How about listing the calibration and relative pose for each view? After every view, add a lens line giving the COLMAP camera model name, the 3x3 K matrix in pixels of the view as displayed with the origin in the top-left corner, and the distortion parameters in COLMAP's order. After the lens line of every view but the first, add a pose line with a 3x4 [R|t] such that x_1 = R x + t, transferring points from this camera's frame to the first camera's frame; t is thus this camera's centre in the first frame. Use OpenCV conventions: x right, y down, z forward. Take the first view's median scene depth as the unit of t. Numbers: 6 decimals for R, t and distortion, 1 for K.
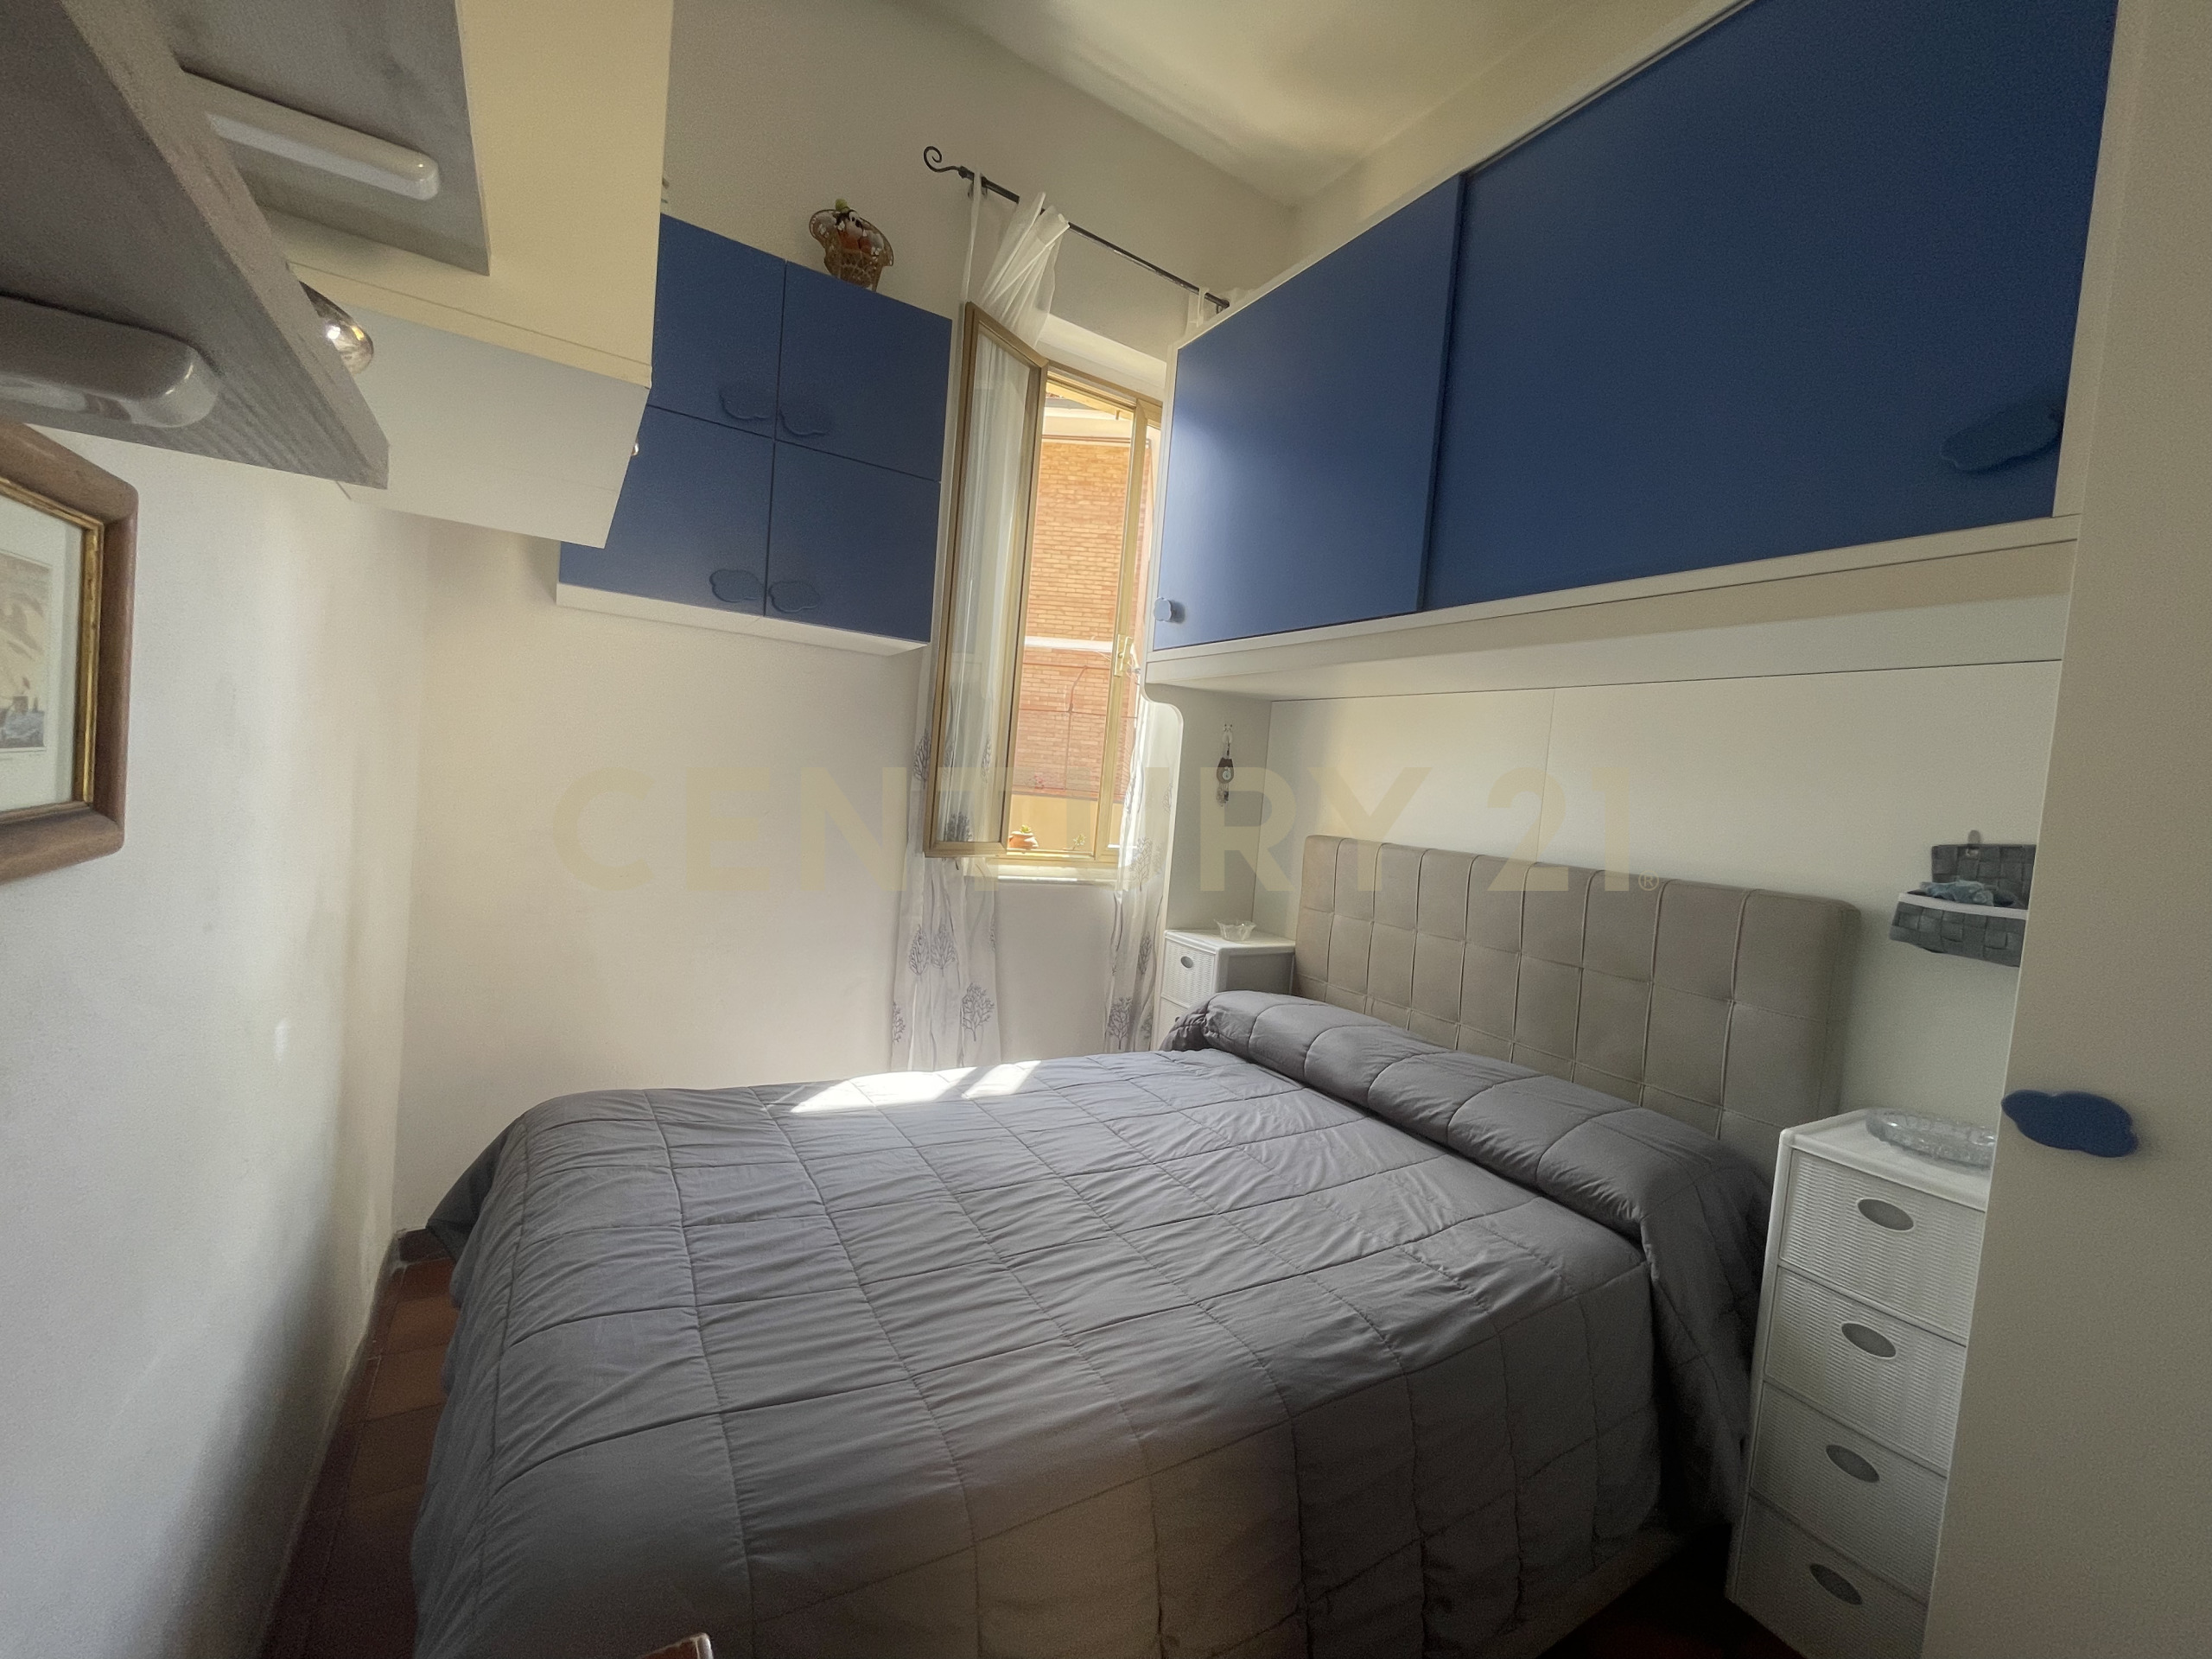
lens RADIAL K [[897.1, 0, 1120.0], [0, 897.1, 826.9], [0, 0, 1]] dist [-0.001422, 0.000301]
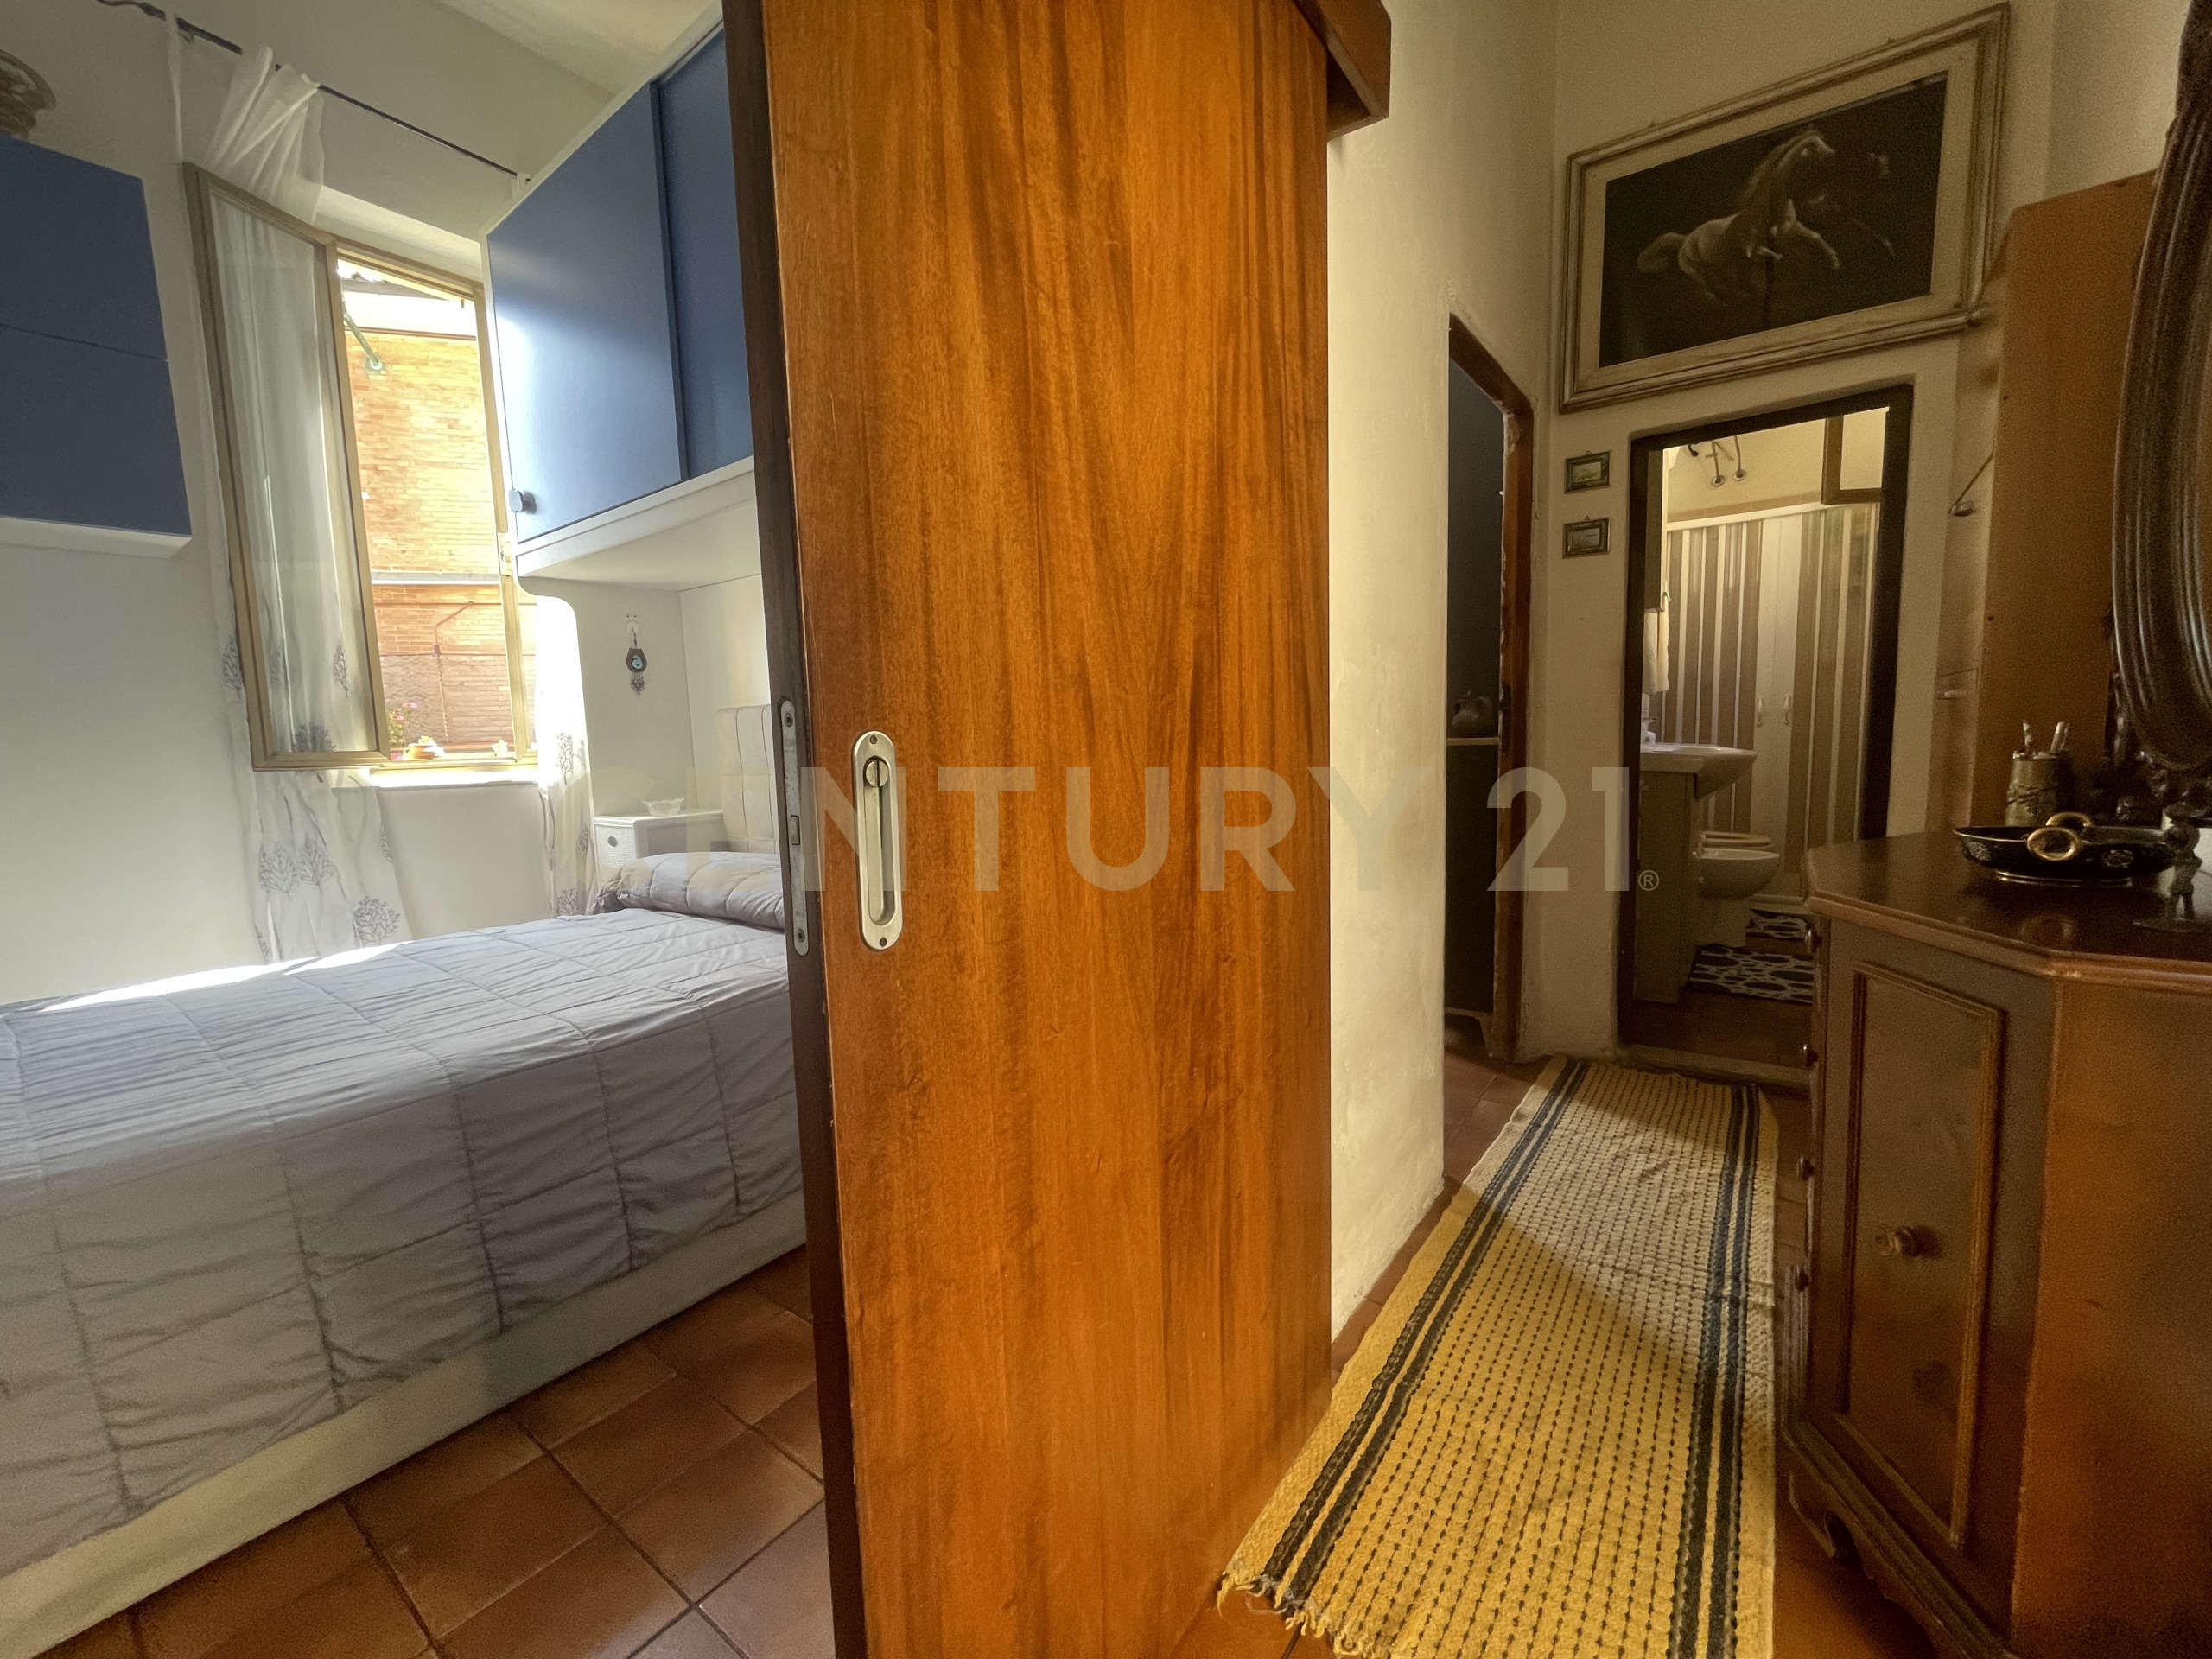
lens RADIAL K [[897.1, 0, 1108.7], [0, 897.1, 827.1], [0, 0, 1]] dist [-0.001422, 0.000301]
pose [[0.928351, -0.152749, 0.338869, 0.277149], [0.129388, 0.987443, 0.090635, 0.120268], [-0.348458, -0.040296, 0.936458, -0.204876]]
